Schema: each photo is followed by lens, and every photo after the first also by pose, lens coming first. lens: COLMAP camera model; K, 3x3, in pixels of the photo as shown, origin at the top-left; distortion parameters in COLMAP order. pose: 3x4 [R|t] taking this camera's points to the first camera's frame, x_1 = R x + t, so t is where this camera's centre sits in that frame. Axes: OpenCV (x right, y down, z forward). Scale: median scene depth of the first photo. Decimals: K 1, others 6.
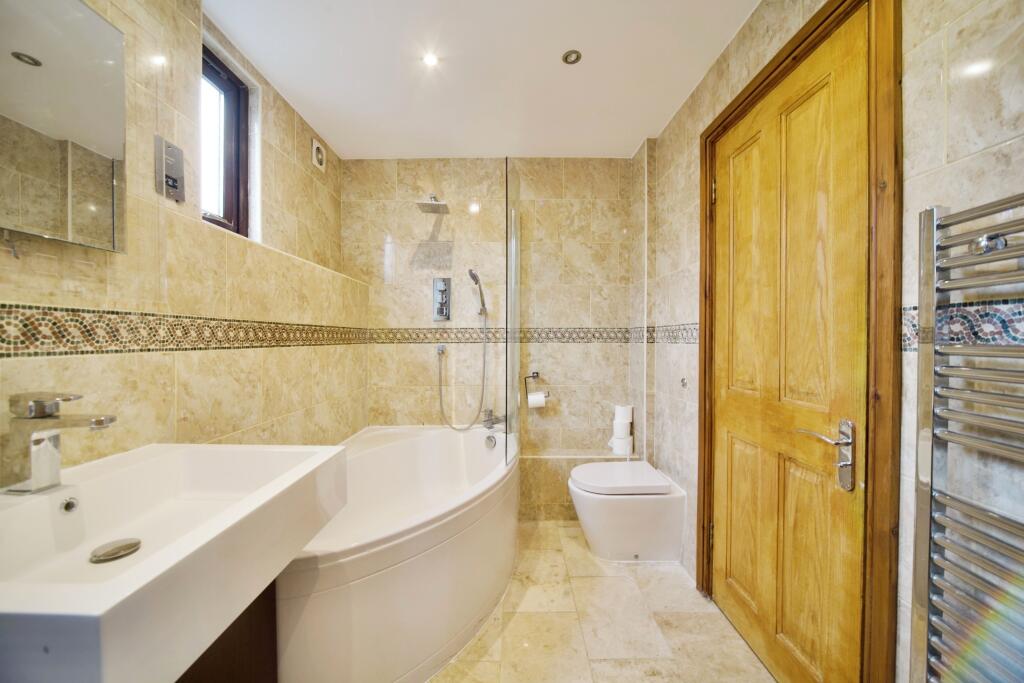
lens RADIAL K [[379.4, 0, 506.9], [0, 379.4, 344.4], [0, 0, 1]] dist [-0.001372, -0.000120]
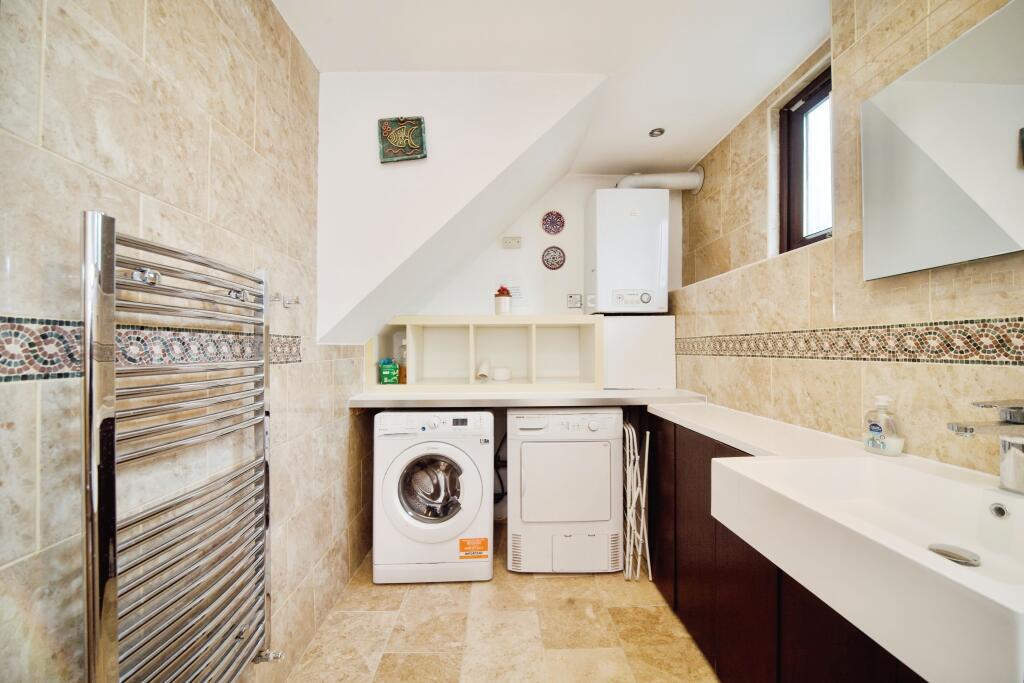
lens RADIAL K [[379.4, 0, 506.9], [0, 379.4, 344.4], [0, 0, 1]] dist [-0.001372, -0.000120]
pose [[-0.998609, 0.012570, -0.051209, 0.230101], [0.012144, 0.999889, 0.008636, -0.051322], [0.051312, 0.008002, -0.998651, 1.968579]]
